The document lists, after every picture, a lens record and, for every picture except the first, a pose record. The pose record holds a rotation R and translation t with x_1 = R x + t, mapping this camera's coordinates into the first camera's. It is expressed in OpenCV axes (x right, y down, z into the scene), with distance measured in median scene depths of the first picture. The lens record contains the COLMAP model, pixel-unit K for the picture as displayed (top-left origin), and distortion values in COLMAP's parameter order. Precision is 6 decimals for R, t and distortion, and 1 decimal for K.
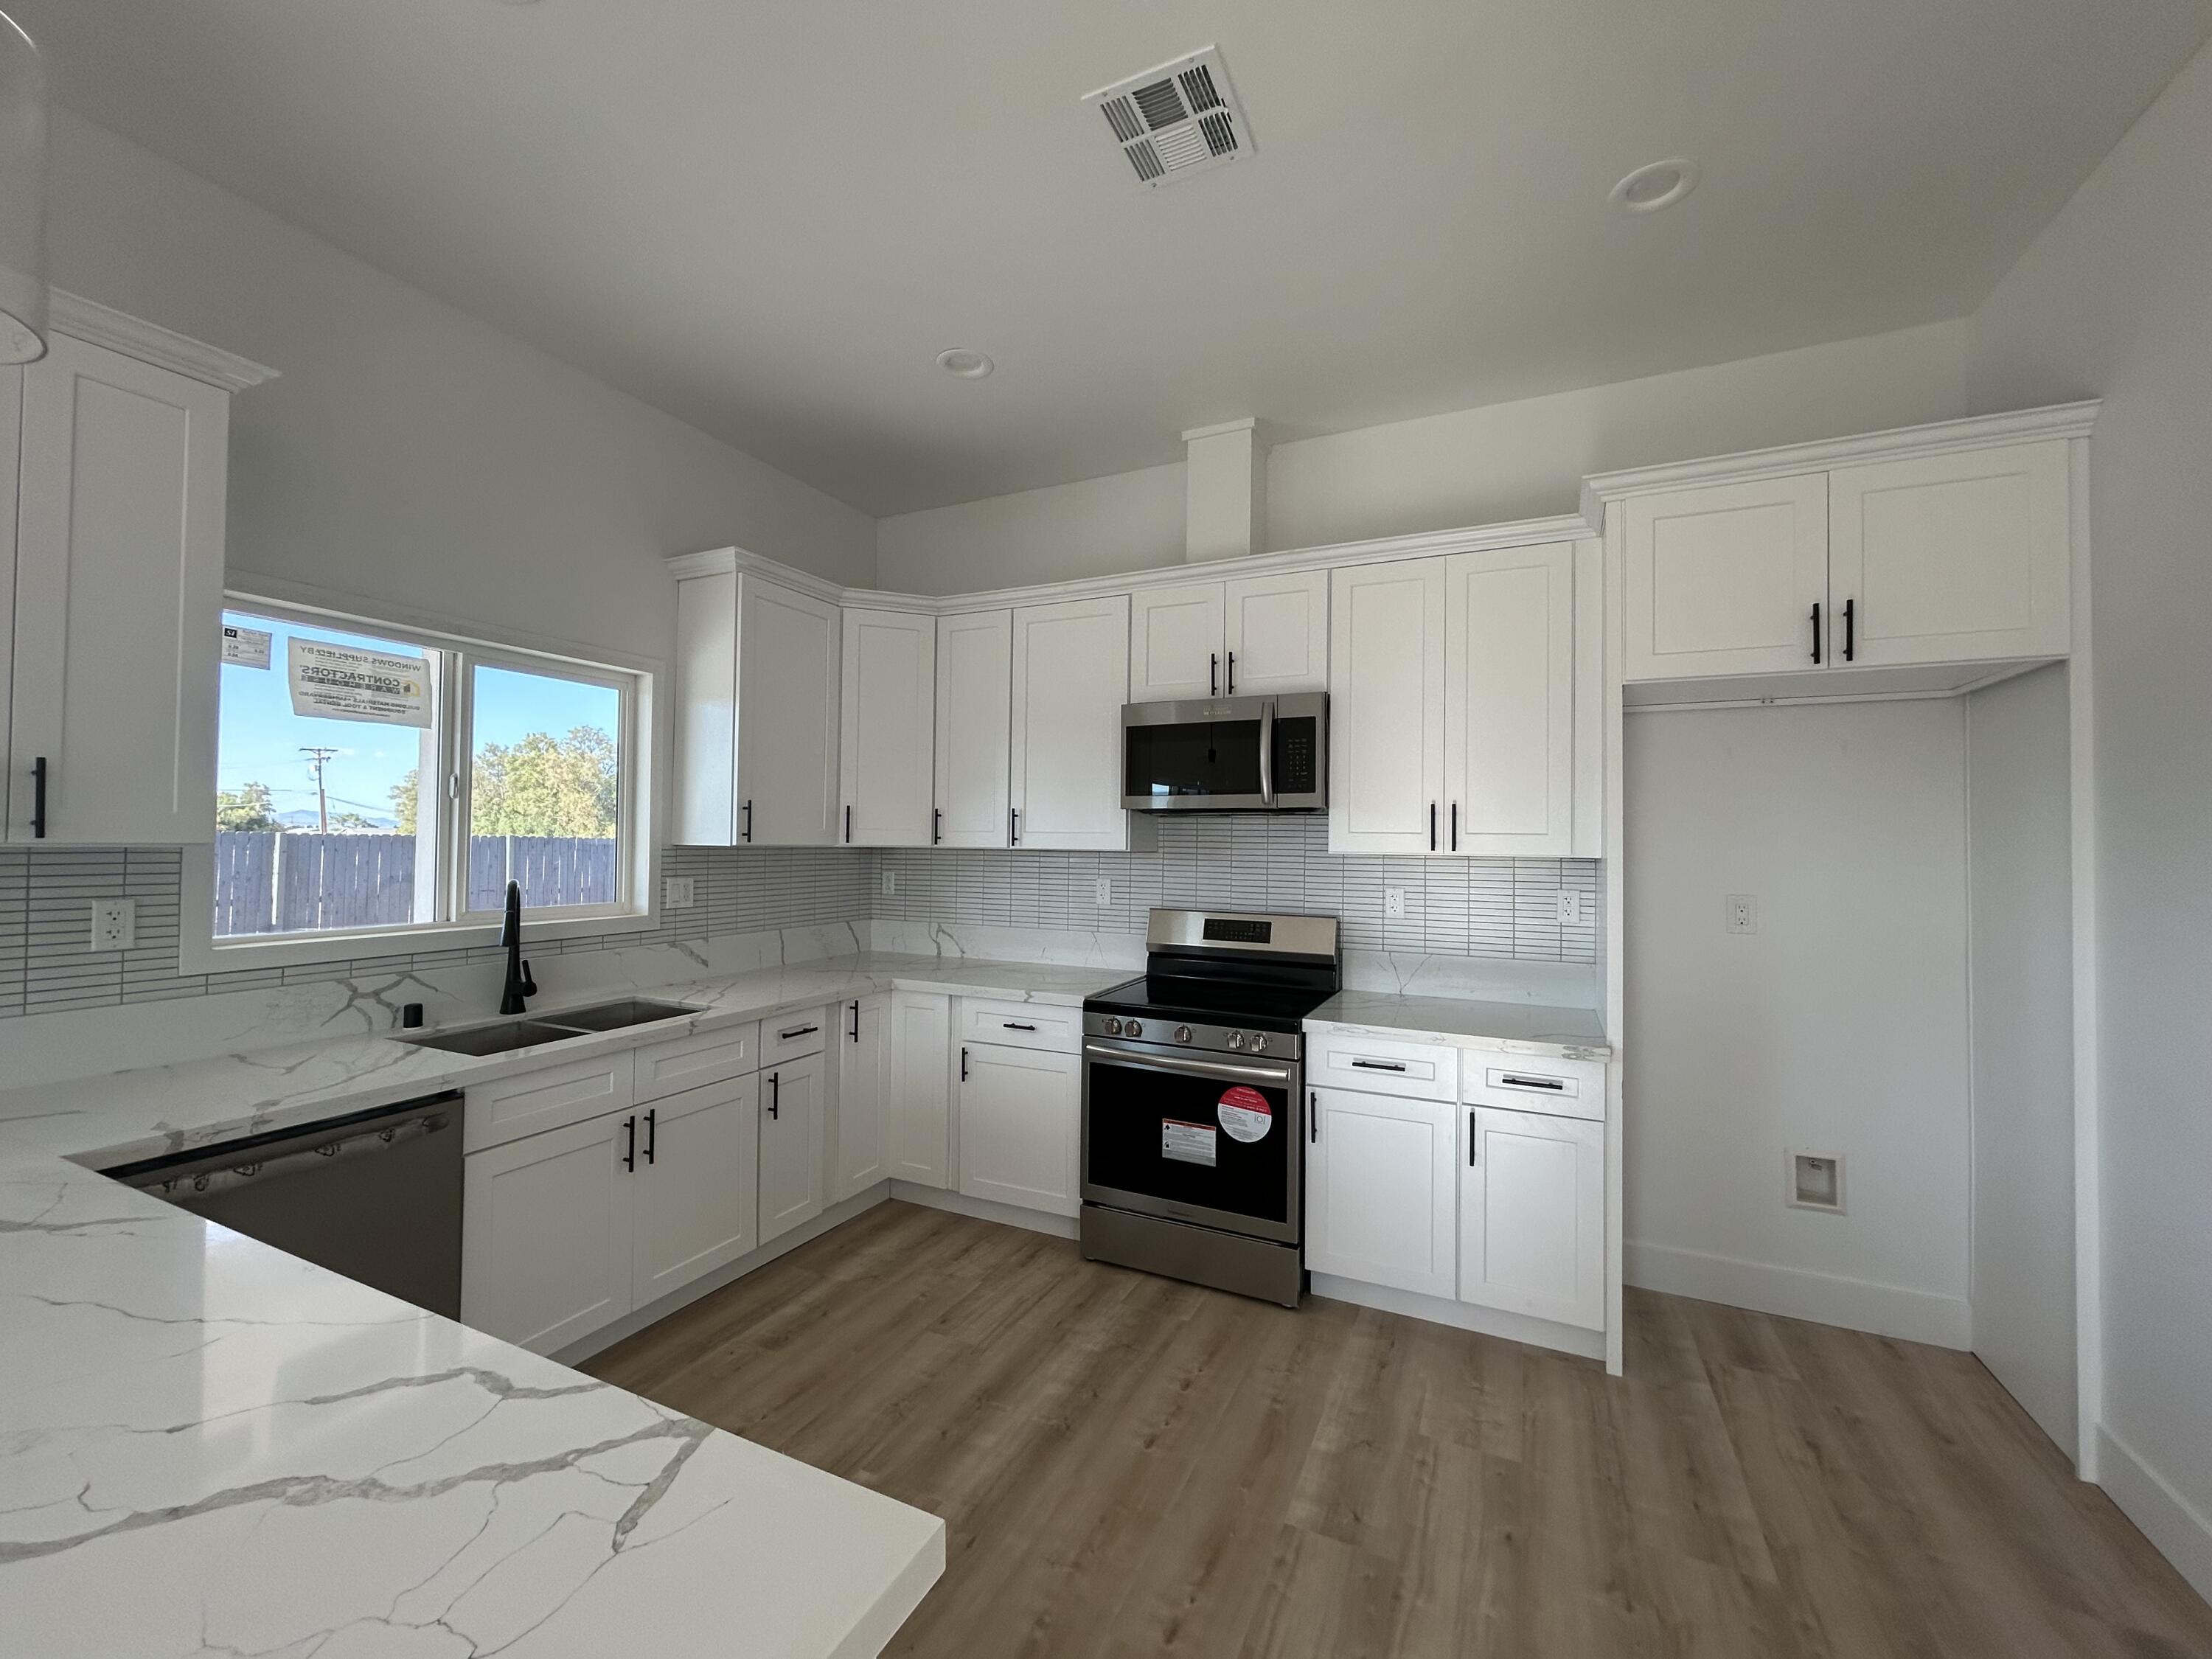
lens RADIAL K [[892.2, 0, 1099.0], [0, 892.2, 827.3], [0, 0, 1]] dist [-0.000519, 0.001113]
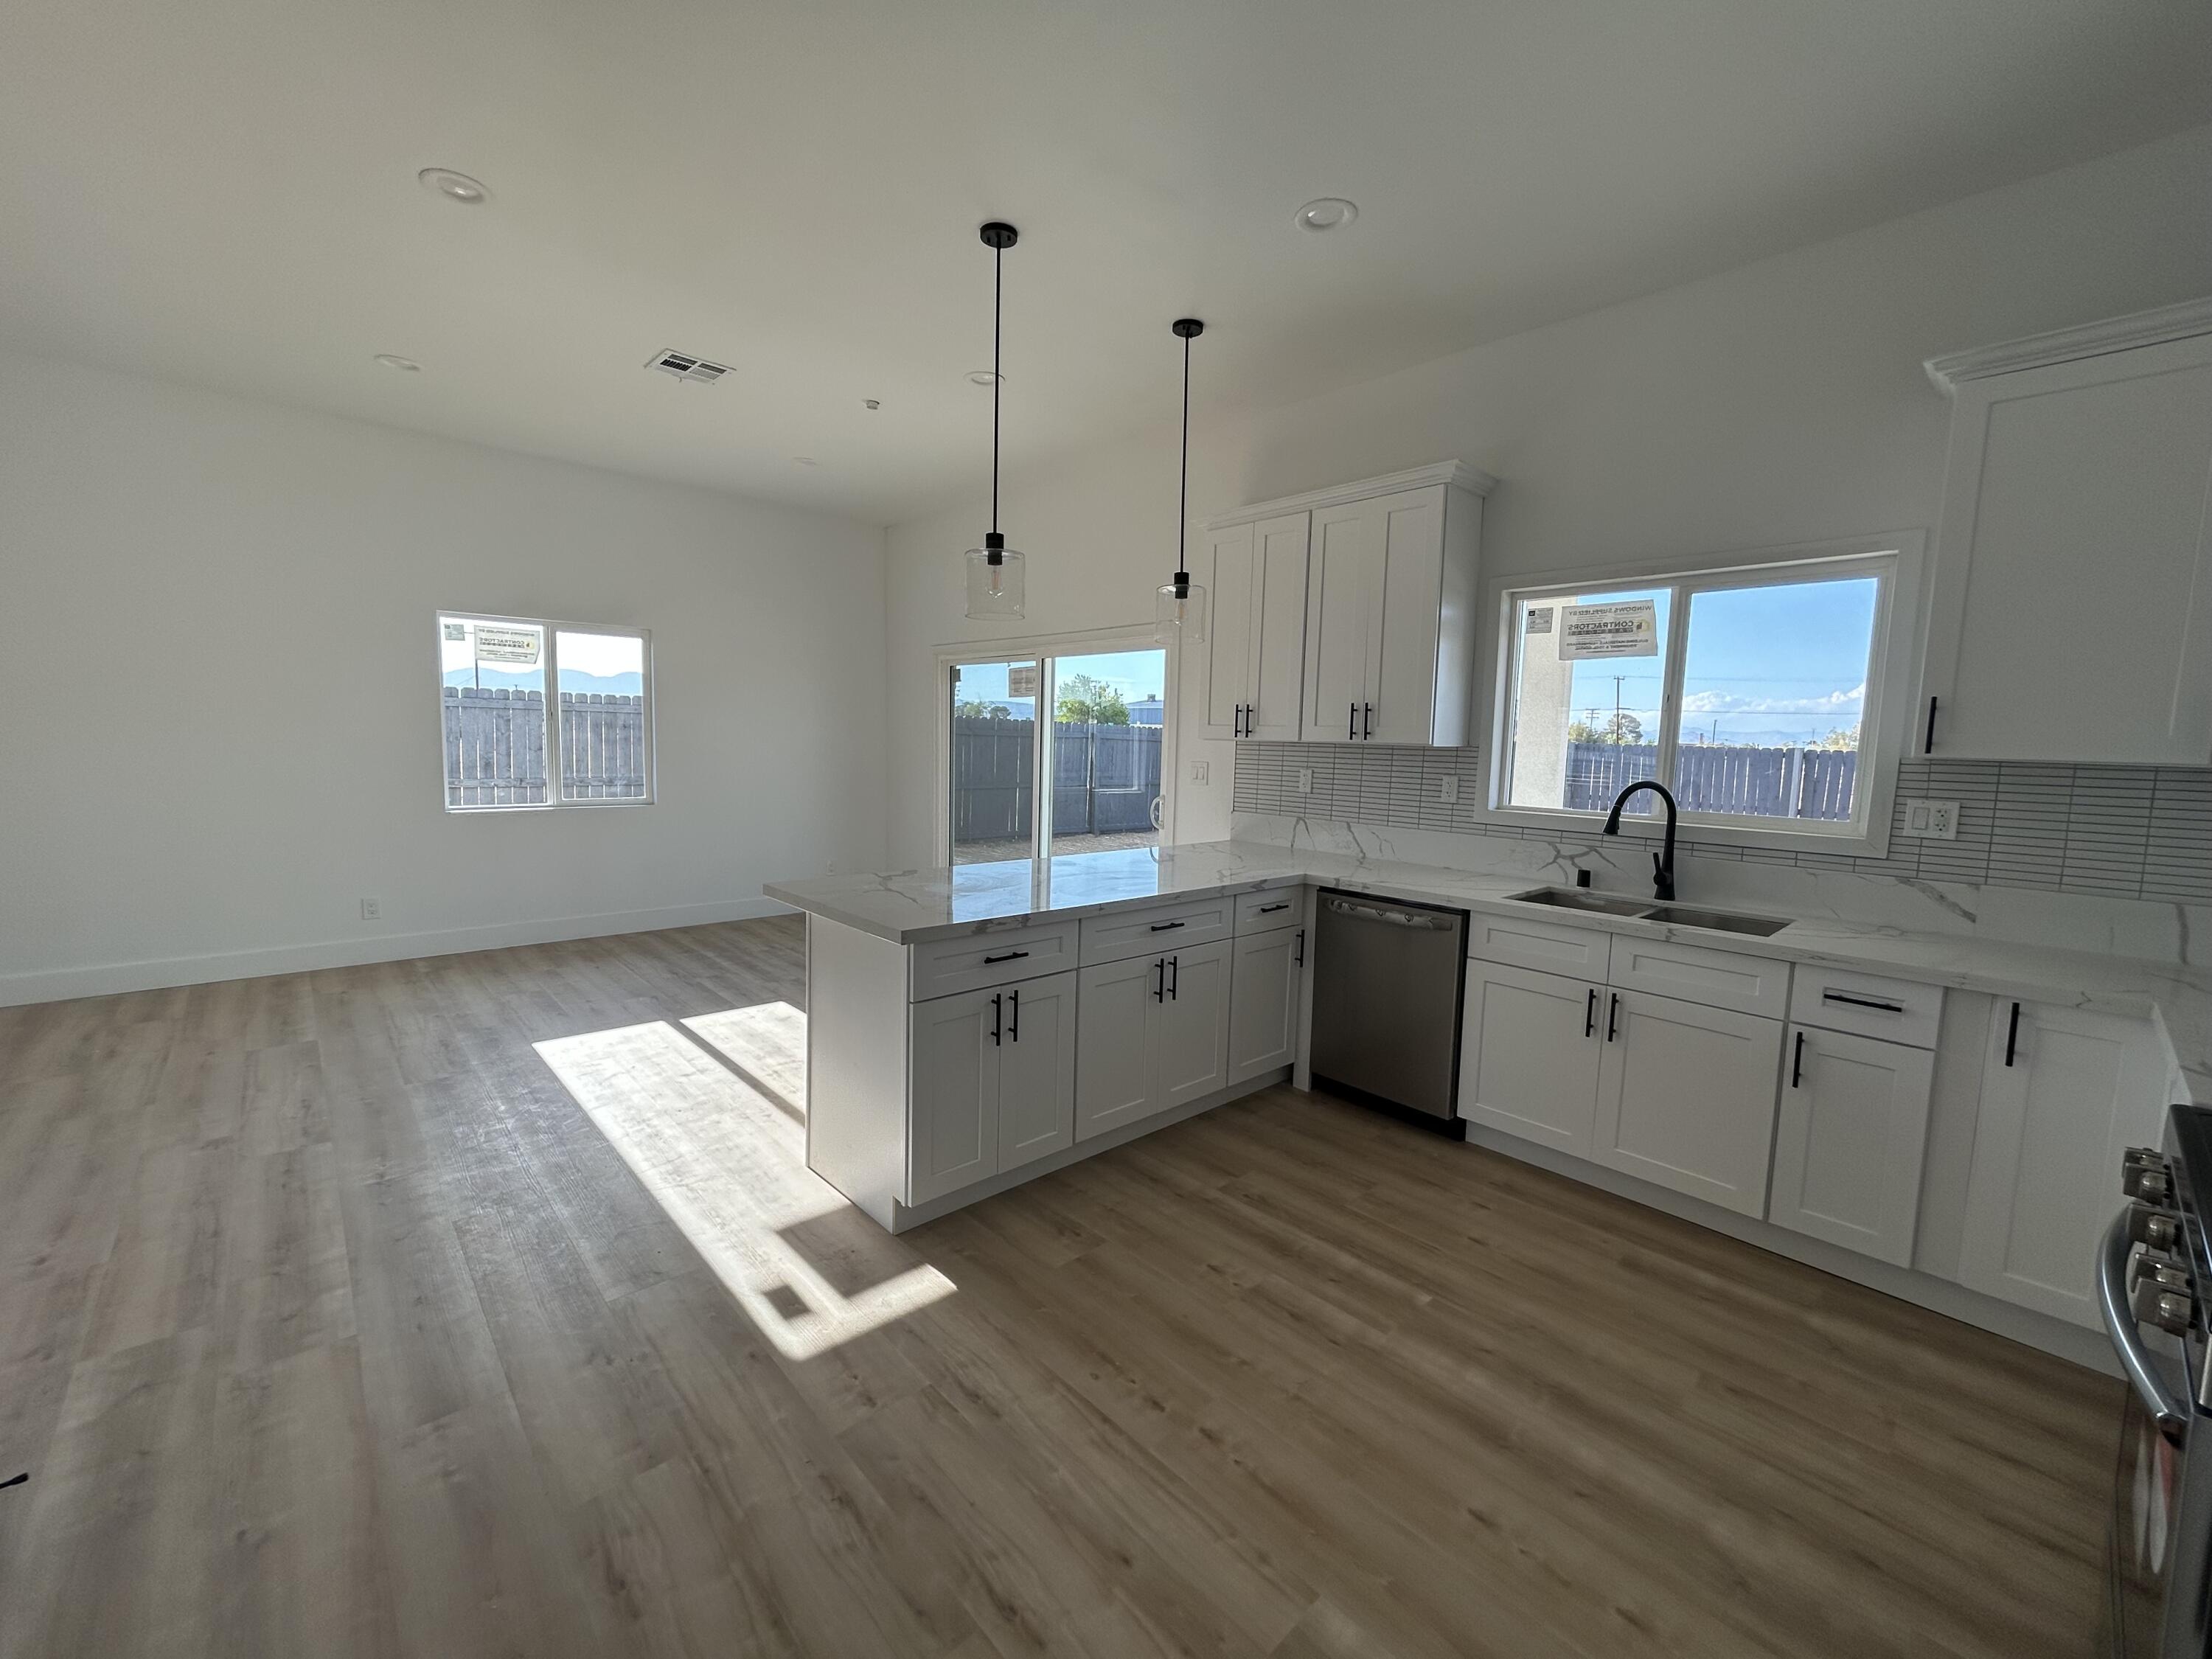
lens RADIAL K [[892.2, 0, 1099.2], [0, 892.2, 827.0], [0, 0, 1]] dist [-0.000519, 0.001113]
pose [[-0.373979, 0.072518, -0.924598, 0.664652], [-0.015763, 0.996297, 0.084517, 0.030490], [0.927303, 0.046182, -0.371451, 0.749491]]
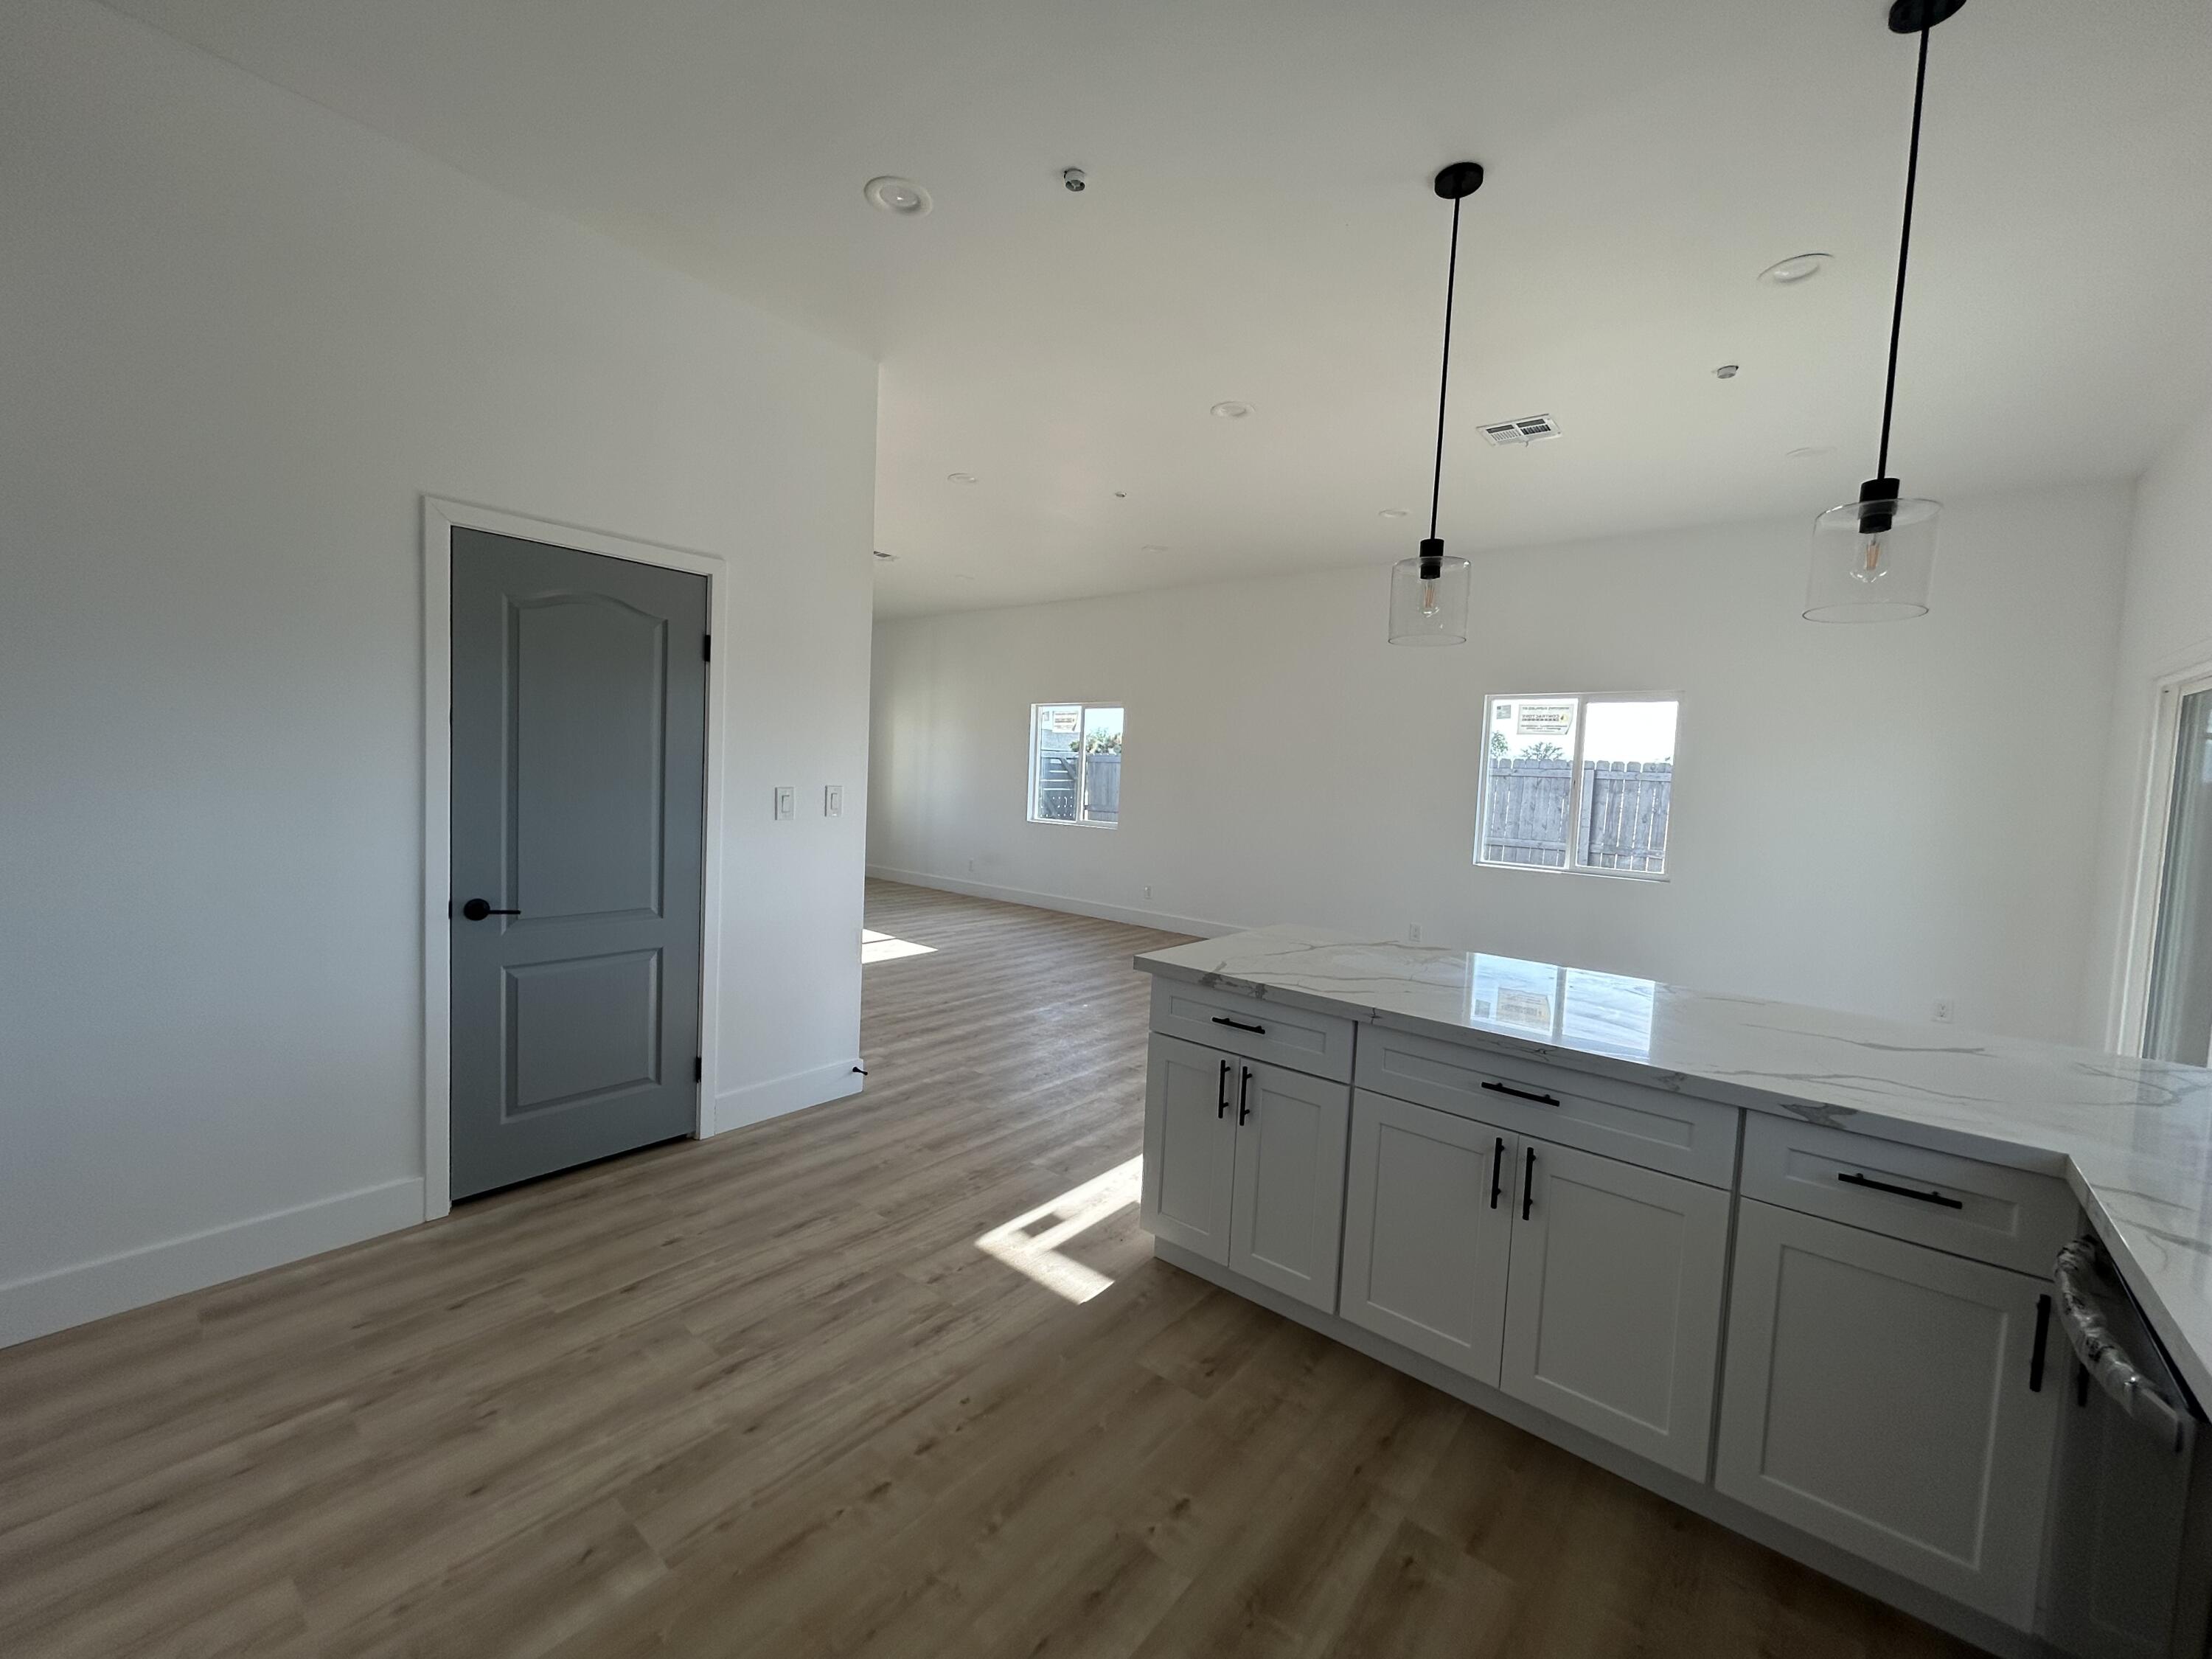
lens RADIAL K [[892.2, 0, 1097.4], [0, 892.2, 823.4], [0, 0, 1]] dist [-0.000519, 0.001113]
pose [[-0.966853, -0.067865, 0.246151, -0.226202], [-0.057526, 0.997143, 0.048961, 0.024328], [-0.248771, 0.033178, -0.967994, 1.161471]]
